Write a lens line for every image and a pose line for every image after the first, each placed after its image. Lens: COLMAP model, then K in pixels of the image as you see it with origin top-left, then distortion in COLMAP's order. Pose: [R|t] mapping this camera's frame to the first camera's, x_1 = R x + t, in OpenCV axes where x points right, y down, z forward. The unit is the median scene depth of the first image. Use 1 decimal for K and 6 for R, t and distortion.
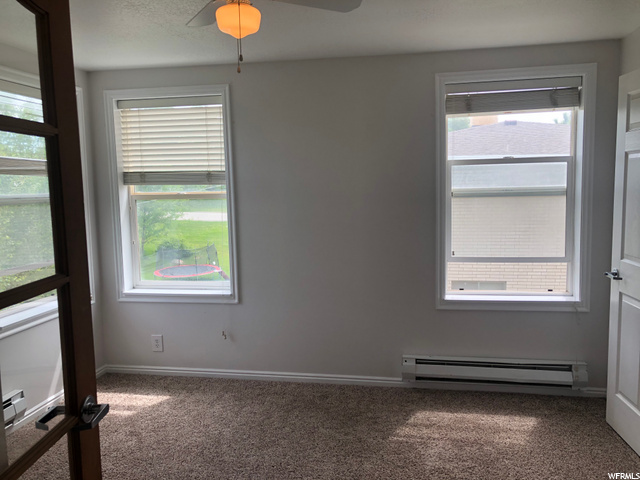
lens RADIAL K [[526.5, 0, 320.3], [0, 526.5, 238.5], [0, 0, 1]] dist [0.041993, -0.009482]
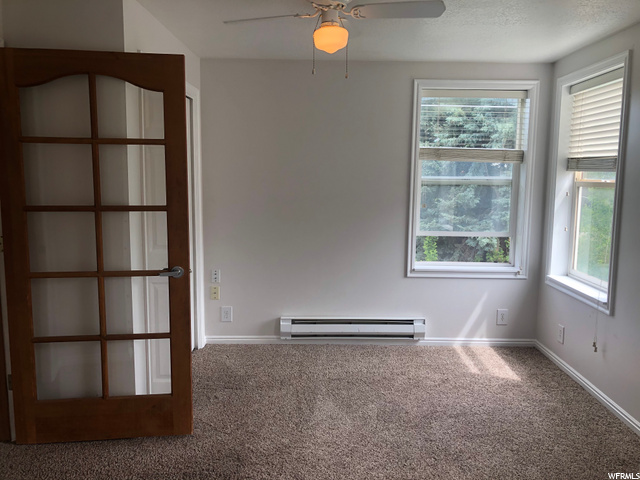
lens RADIAL K [[526.5, 0, 321.1], [0, 526.5, 240.6], [0, 0, 1]] dist [0.041993, -0.009482]
pose [[0.180646, 0.152846, -0.971599, 0.579054], [-0.114372, 0.984414, 0.133597, -0.056148], [0.976876, 0.086990, 0.195311, 0.387595]]
